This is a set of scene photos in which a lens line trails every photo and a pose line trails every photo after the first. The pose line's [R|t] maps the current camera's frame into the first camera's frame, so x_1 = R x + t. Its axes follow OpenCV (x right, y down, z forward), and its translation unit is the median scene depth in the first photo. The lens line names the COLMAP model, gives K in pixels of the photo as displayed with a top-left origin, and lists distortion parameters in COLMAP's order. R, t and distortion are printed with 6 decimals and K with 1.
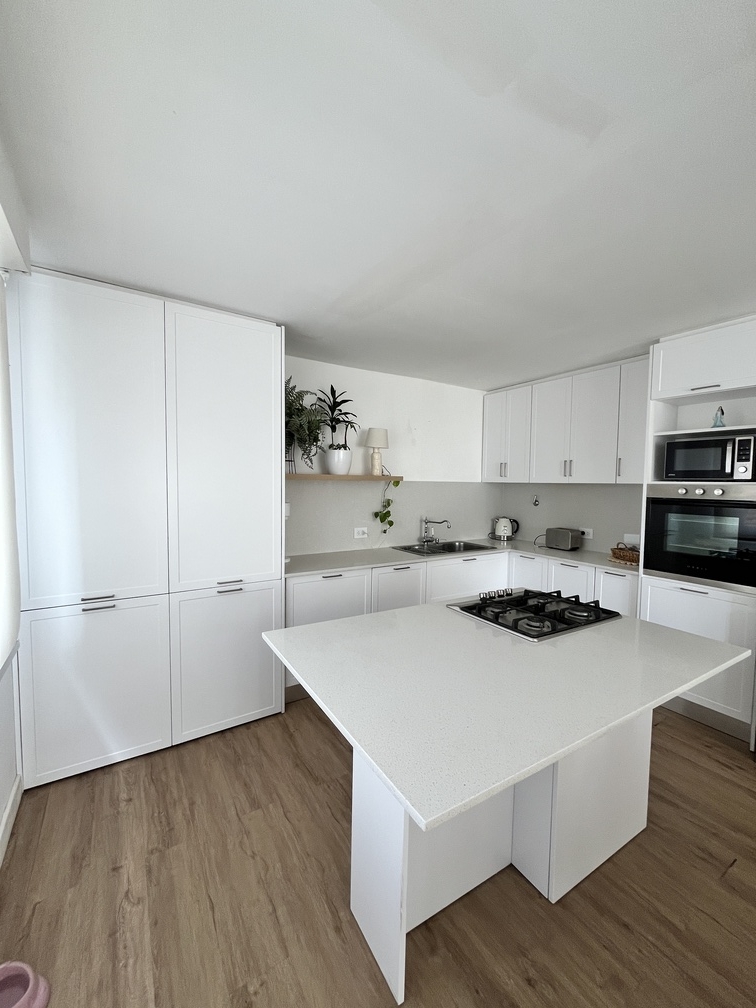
lens RADIAL K [[407.9, 0, 376.1], [0, 407.9, 504.8], [0, 0, 1]] dist [-0.001647, -0.000636]
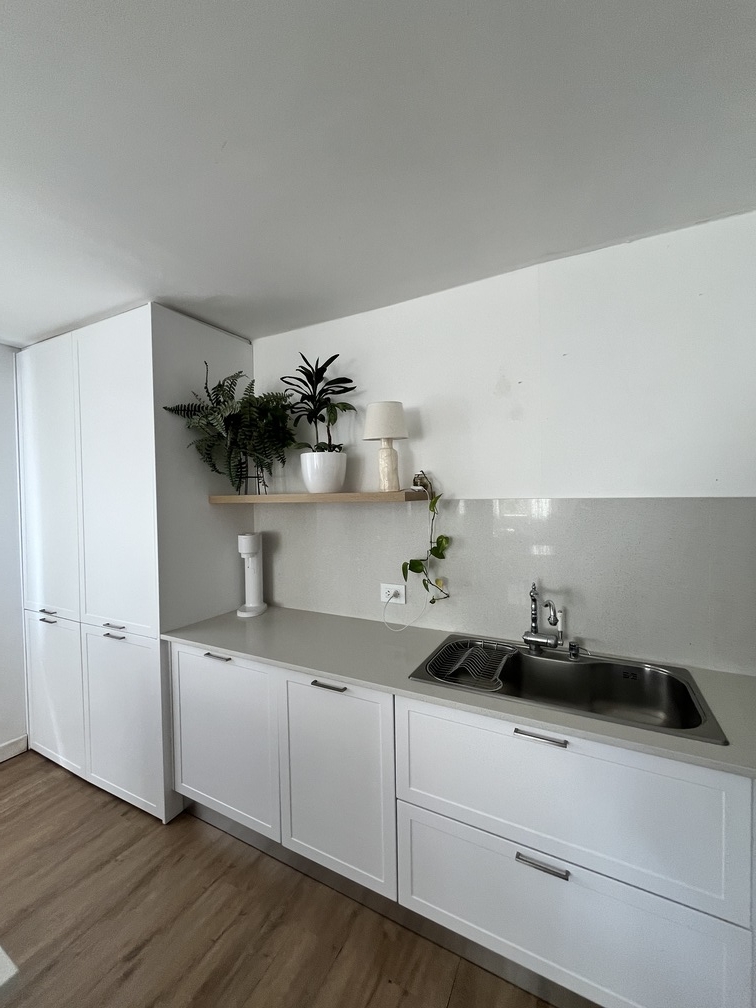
lens RADIAL K [[407.9, 0, 376.1], [0, 407.9, 504.8], [0, 0, 1]] dist [-0.001647, -0.000636]
pose [[0.501654, -0.005689, -0.865050, 0.443155], [-0.028170, 0.999341, -0.022909, -0.040414], [0.864610, 0.035861, 0.501163, 0.700140]]
